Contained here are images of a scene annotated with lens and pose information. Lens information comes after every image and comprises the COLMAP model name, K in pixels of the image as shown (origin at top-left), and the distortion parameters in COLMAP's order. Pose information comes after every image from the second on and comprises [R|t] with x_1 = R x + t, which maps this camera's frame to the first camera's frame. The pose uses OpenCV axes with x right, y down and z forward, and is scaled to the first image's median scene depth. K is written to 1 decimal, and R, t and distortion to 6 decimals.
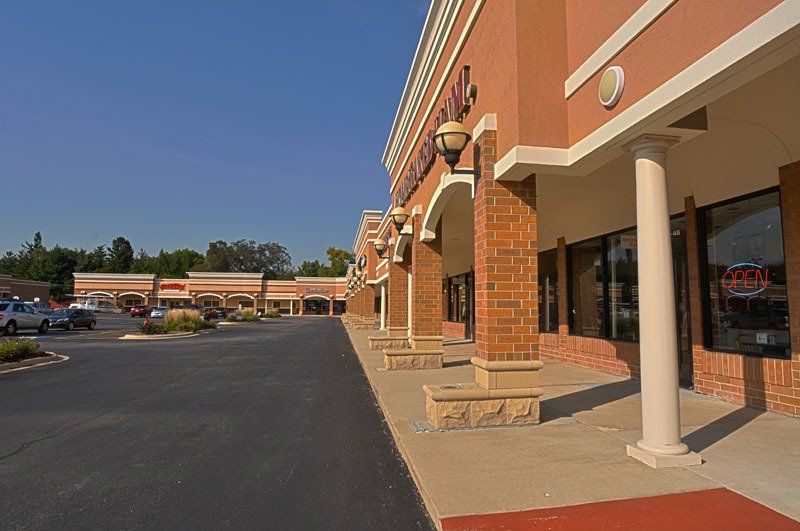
lens RADIAL K [[480.9, 0, 401.1], [0, 480.9, 258.6], [0, 0, 1]] dist [-0.065125, 0.003581]
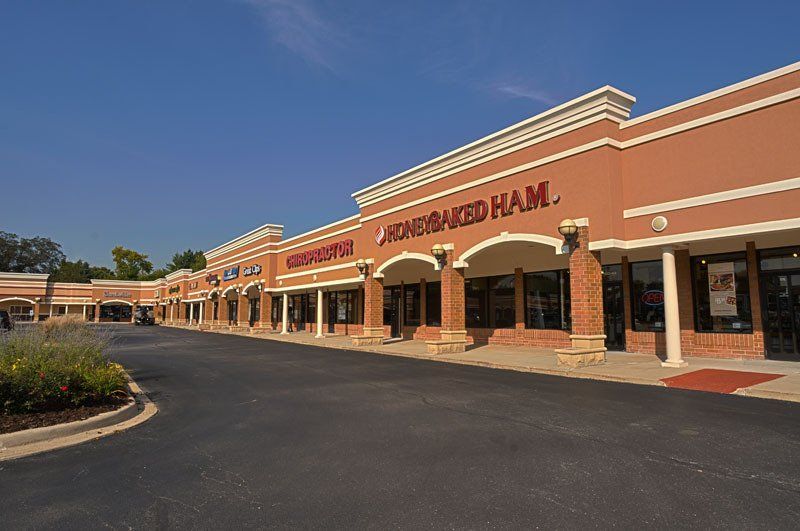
lens RADIAL K [[480.9, 0, 399.1], [0, 480.9, 258.9], [0, 0, 1]] dist [-0.065125, 0.003581]
pose [[0.896055, 0.043933, 0.441765, -0.097243], [-0.038260, 0.999031, -0.021749, -0.003219], [-0.442292, 0.002587, 0.896867, -0.034006]]
